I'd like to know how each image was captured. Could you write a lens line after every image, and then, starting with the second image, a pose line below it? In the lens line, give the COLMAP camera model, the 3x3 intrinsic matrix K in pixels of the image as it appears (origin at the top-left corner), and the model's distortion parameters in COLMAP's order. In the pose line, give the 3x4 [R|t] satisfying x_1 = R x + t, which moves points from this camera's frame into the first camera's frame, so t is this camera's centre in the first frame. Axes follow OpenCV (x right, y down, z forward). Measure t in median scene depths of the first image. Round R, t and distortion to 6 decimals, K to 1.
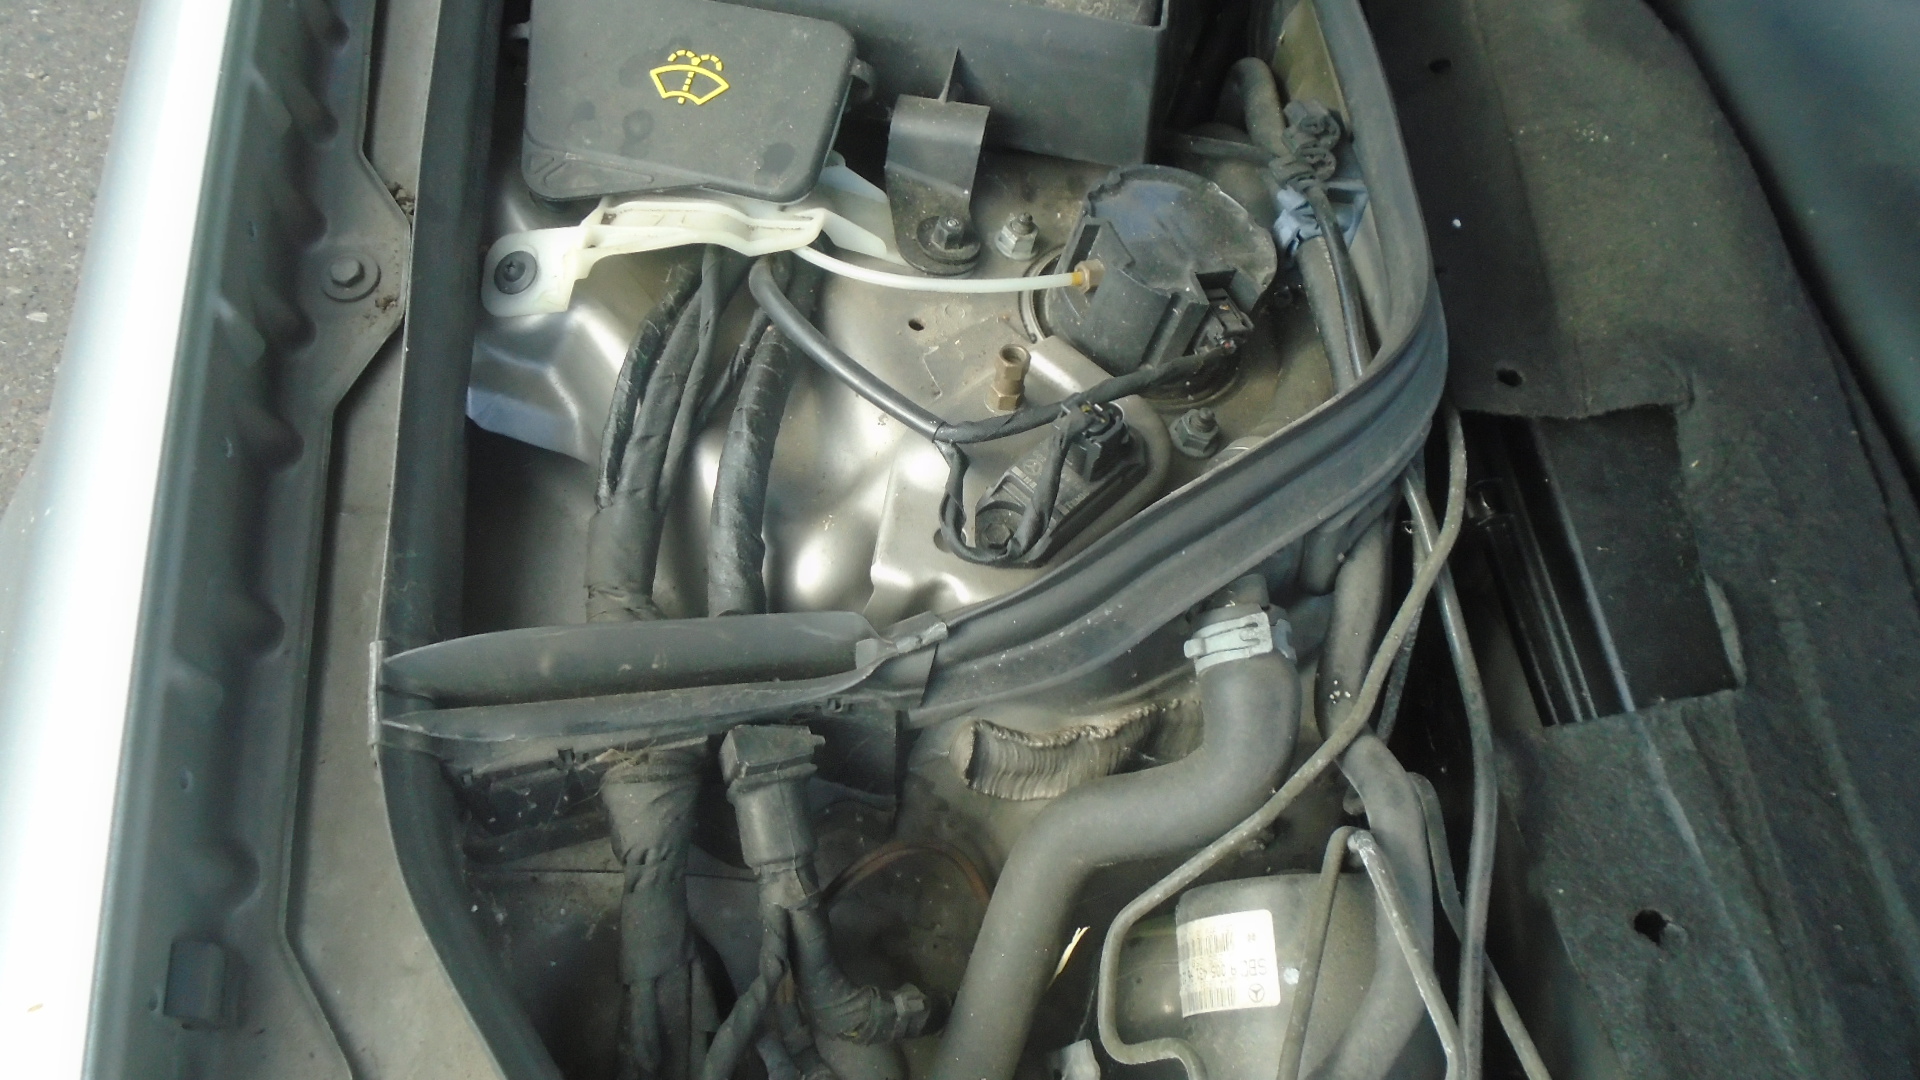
lens RADIAL K [[1722.3, 0, 961.2], [0, 1722.3, 537.8], [0, 0, 1]] dist [0.017333, 0.020410]
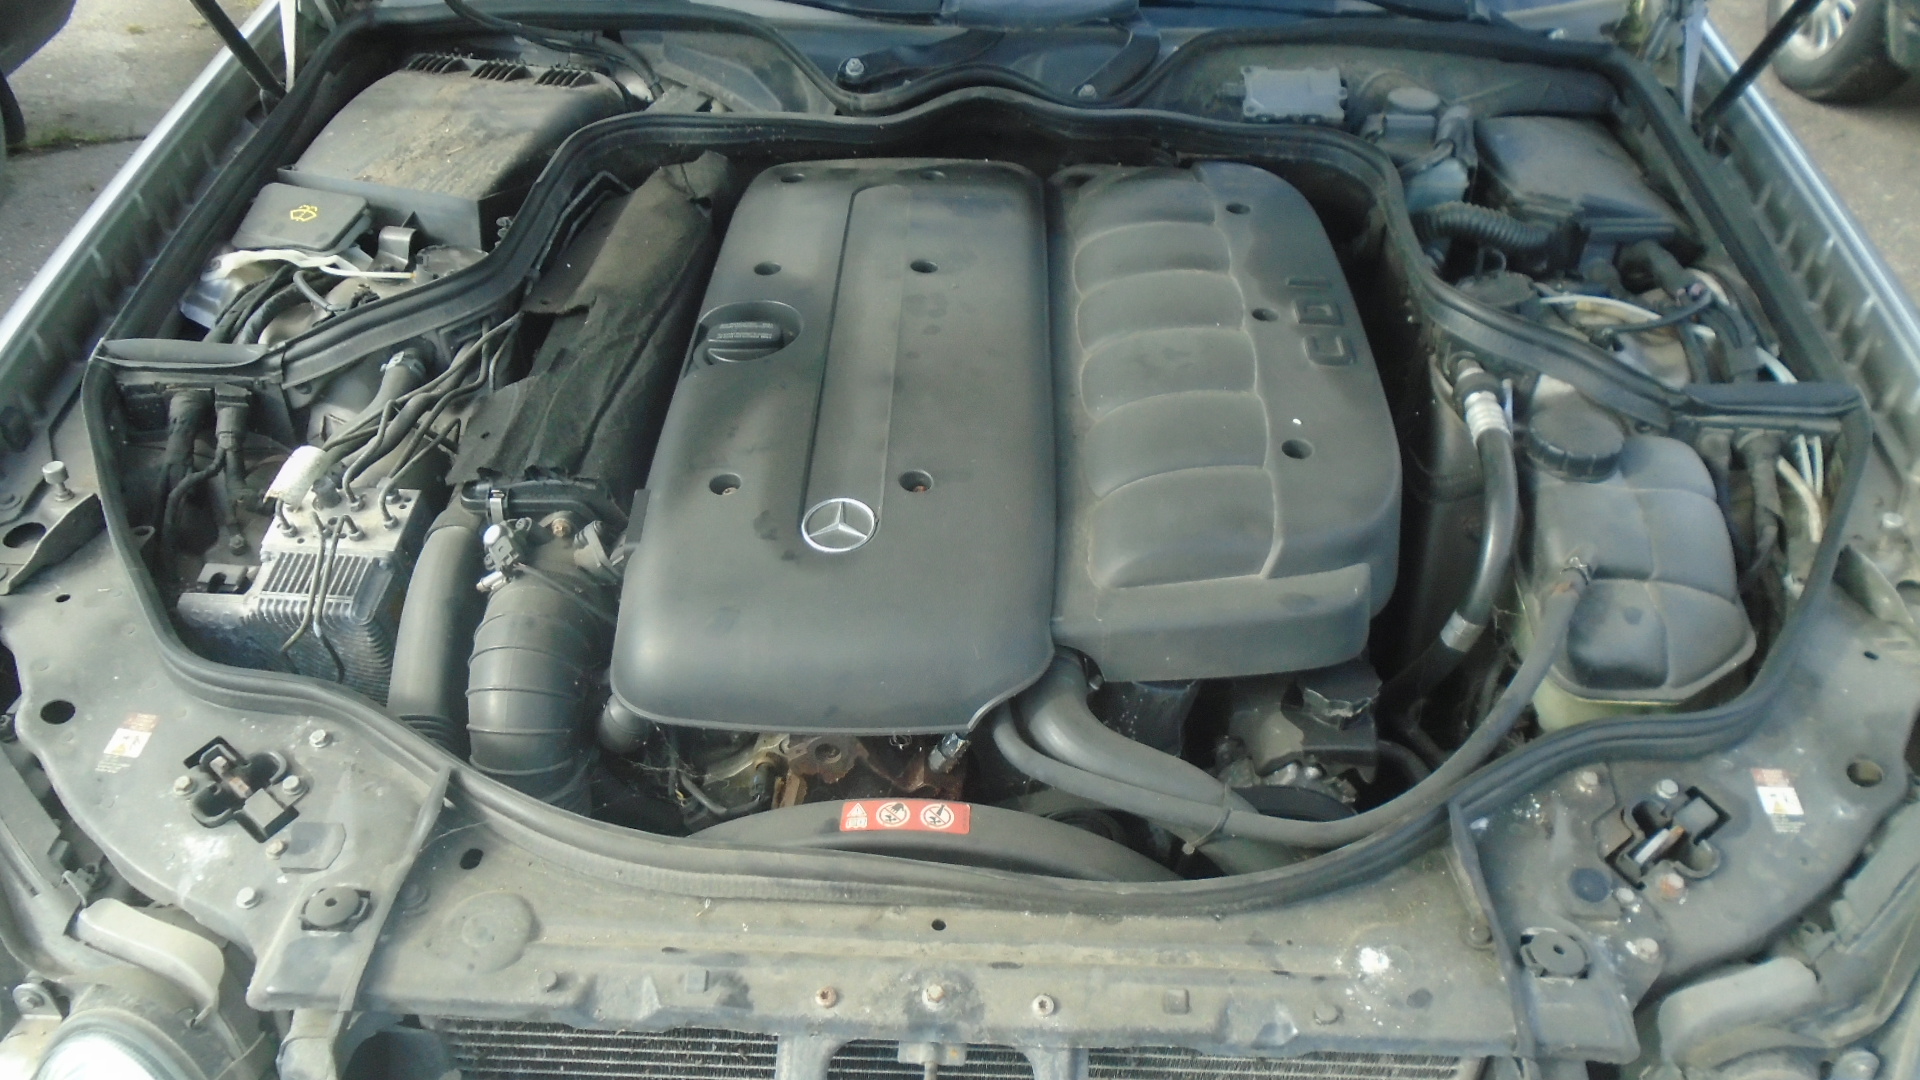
lens RADIAL K [[1722.3, 0, 958.8], [0, 1722.3, 541.3], [0, 0, 1]] dist [0.017333, 0.020410]
pose [[0.982876, 0.033167, -0.181259, 1.364928], [-0.089119, 0.946534, -0.310049, 0.968709], [0.161285, 0.320893, 0.933282, -1.185017]]
